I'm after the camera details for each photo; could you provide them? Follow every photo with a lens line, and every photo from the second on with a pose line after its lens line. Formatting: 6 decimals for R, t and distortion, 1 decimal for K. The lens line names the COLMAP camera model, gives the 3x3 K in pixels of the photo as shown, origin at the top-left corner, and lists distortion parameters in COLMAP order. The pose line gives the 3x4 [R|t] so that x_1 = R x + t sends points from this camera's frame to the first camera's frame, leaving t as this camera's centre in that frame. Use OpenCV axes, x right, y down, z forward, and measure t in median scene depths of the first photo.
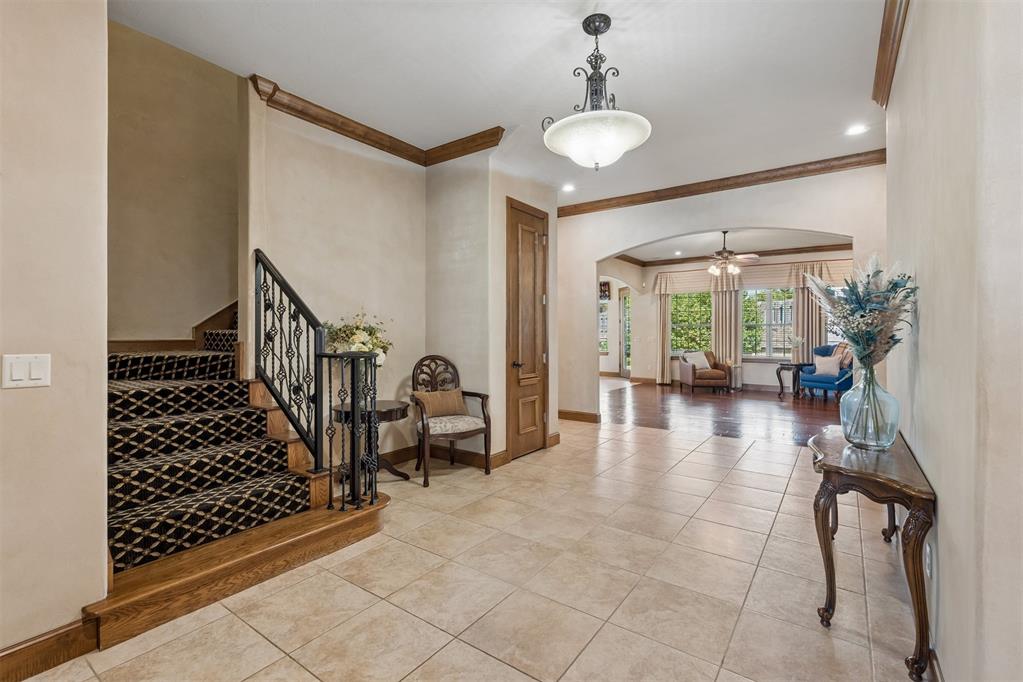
lens RADIAL K [[458.7, 0, 511.2], [0, 458.7, 335.0], [0, 0, 1]] dist [-0.001596, -0.000201]
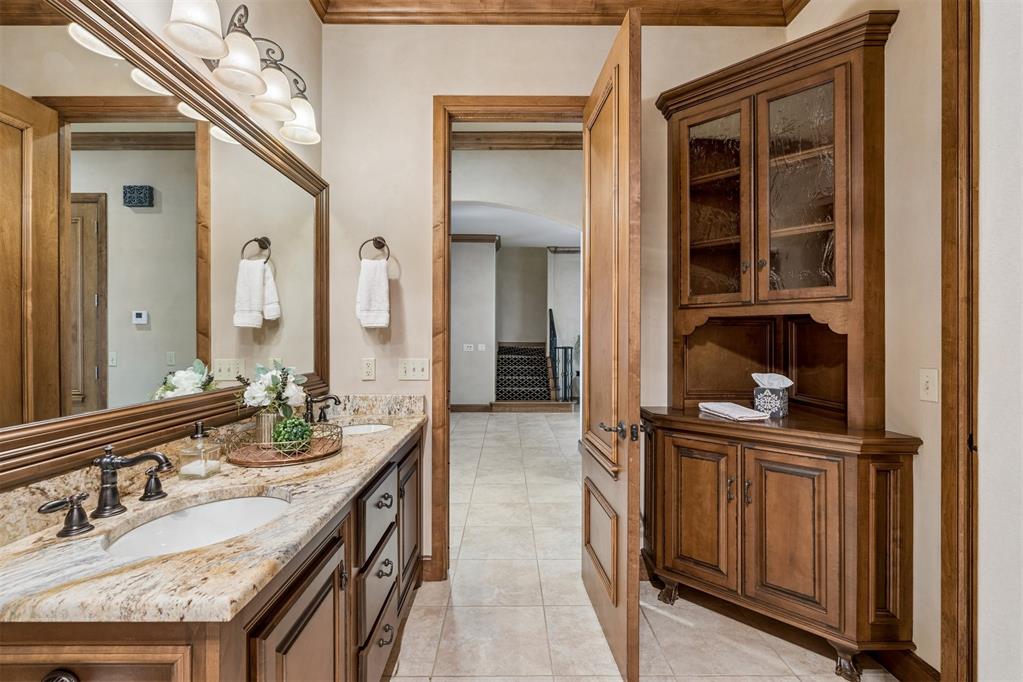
lens RADIAL K [[458.7, 0, 511.1], [0, 458.7, 341.1], [0, 0, 1]] dist [-0.001596, -0.000201]
pose [[0.588188, 0.000325, -0.808724, 1.917151], [-0.002822, 0.999995, -0.001651, 0.010481], [0.808719, 0.003253, 0.588186, -0.998407]]
